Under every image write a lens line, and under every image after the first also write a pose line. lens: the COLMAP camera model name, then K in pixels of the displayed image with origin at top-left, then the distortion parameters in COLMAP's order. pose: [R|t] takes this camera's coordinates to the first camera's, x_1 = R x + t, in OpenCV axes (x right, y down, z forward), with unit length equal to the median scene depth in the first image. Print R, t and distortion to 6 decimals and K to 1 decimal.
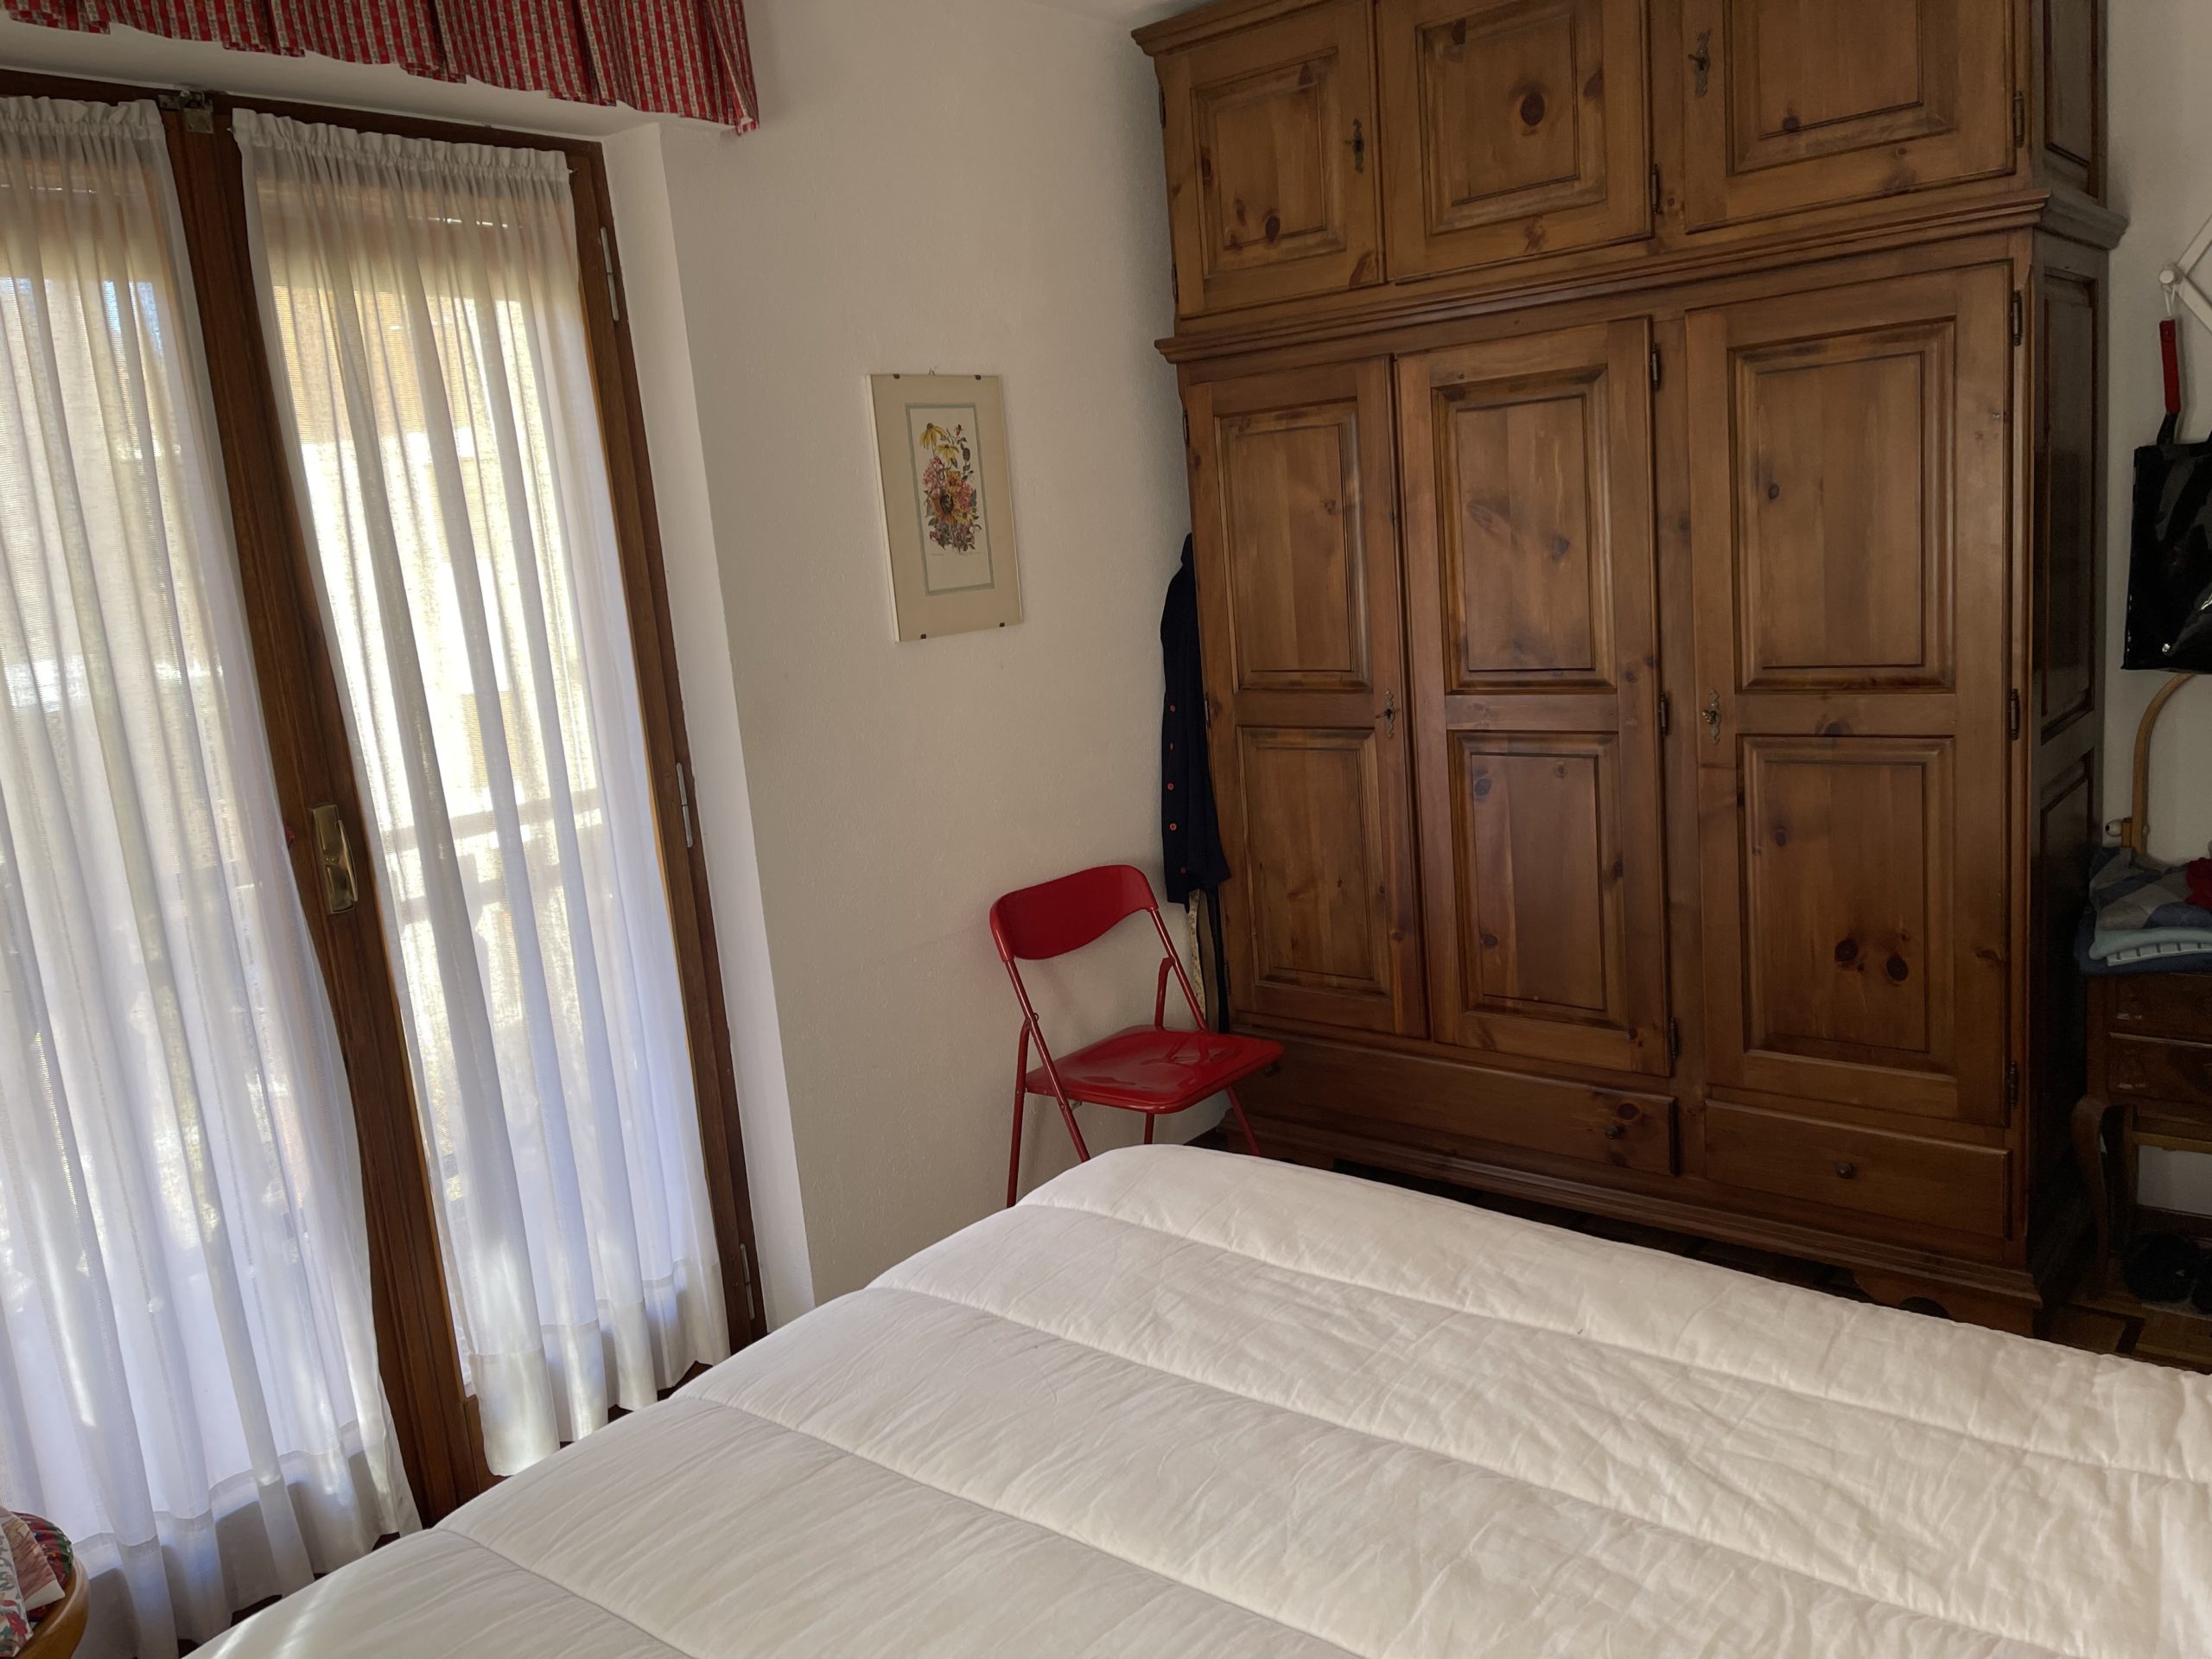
lens RADIAL K [[1676.8, 0, 1106.0], [0, 1676.8, 829.5], [0, 0, 1]] dist [0.066214, -0.100248]
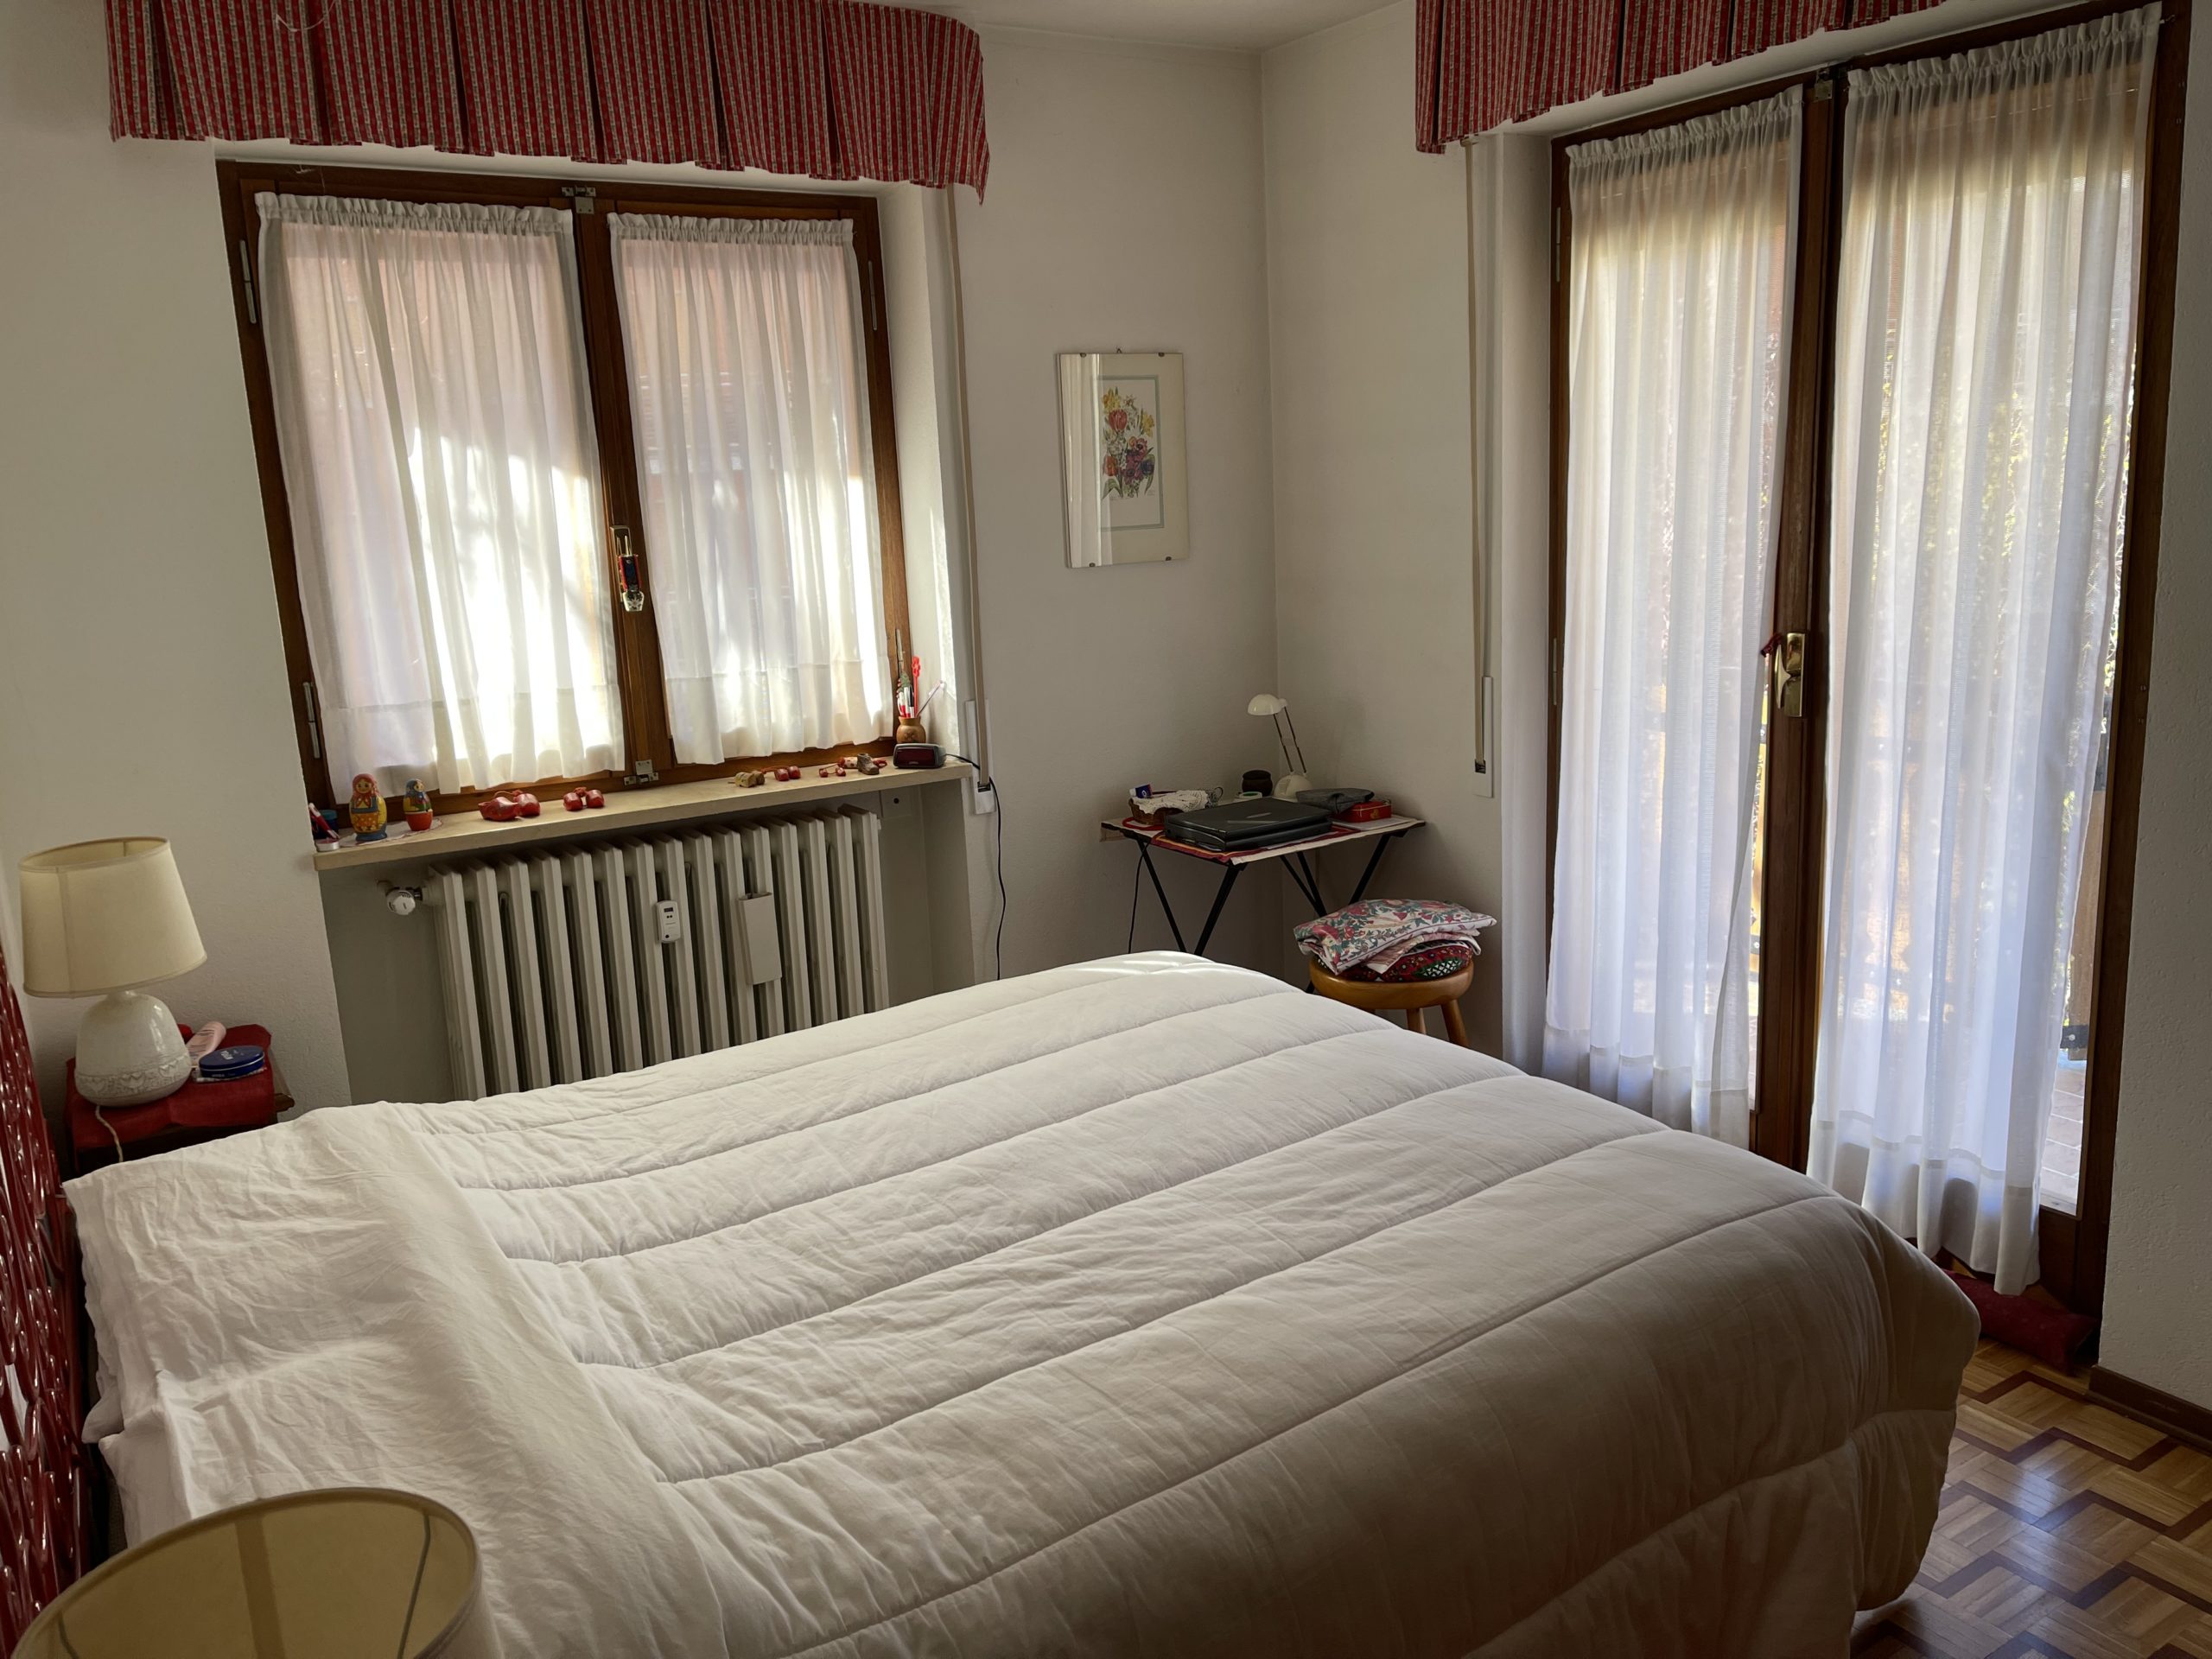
lens RADIAL K [[1676.8, 0, 1106.0], [0, 1676.8, 829.5], [0, 0, 1]] dist [0.066214, -0.100248]
pose [[-0.313485, 0.286434, -0.905363, 1.132217], [-0.108122, 0.936455, 0.333708, -0.309802], [0.943418, 0.202502, -0.262595, 1.100860]]
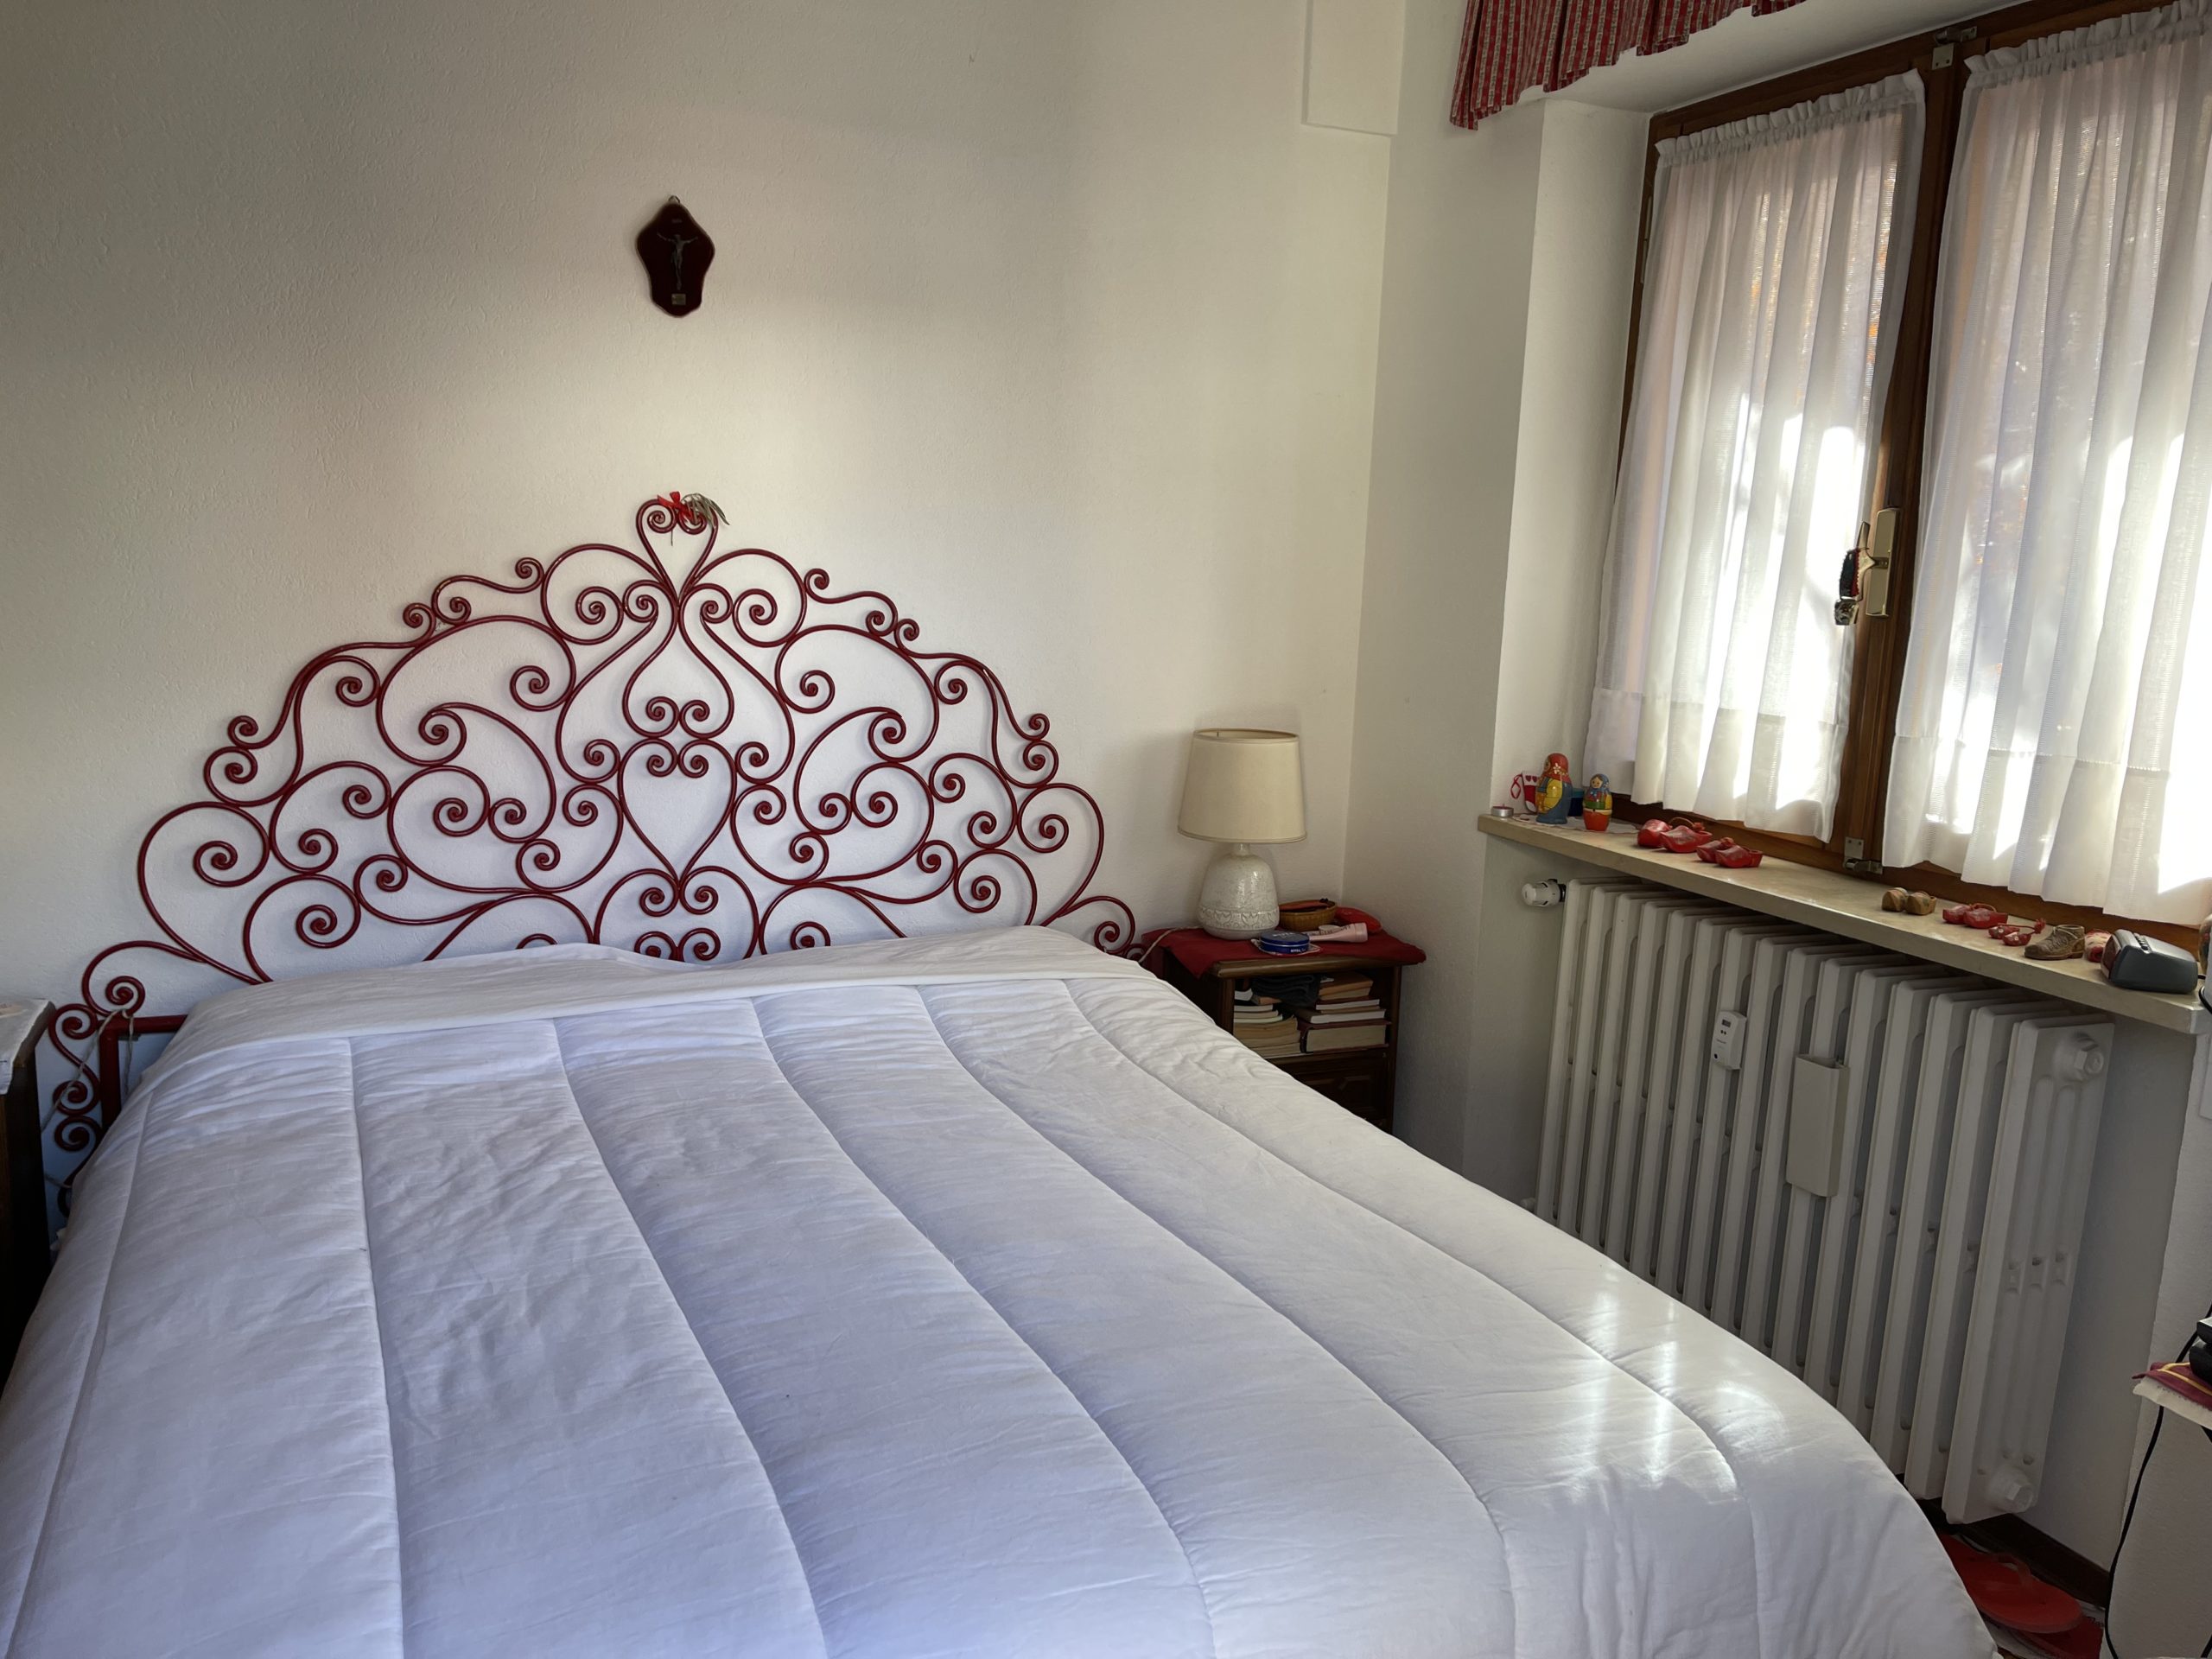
lens RADIAL K [[1676.8, 0, 1106.0], [0, 1676.8, 829.5], [0, 0, 1]] dist [0.066214, -0.100248]
pose [[-0.889522, -0.030469, 0.455874, -0.522387], [0.115969, 0.950041, 0.289781, -0.162765], [-0.441929, 0.310635, -0.841549, 1.495065]]
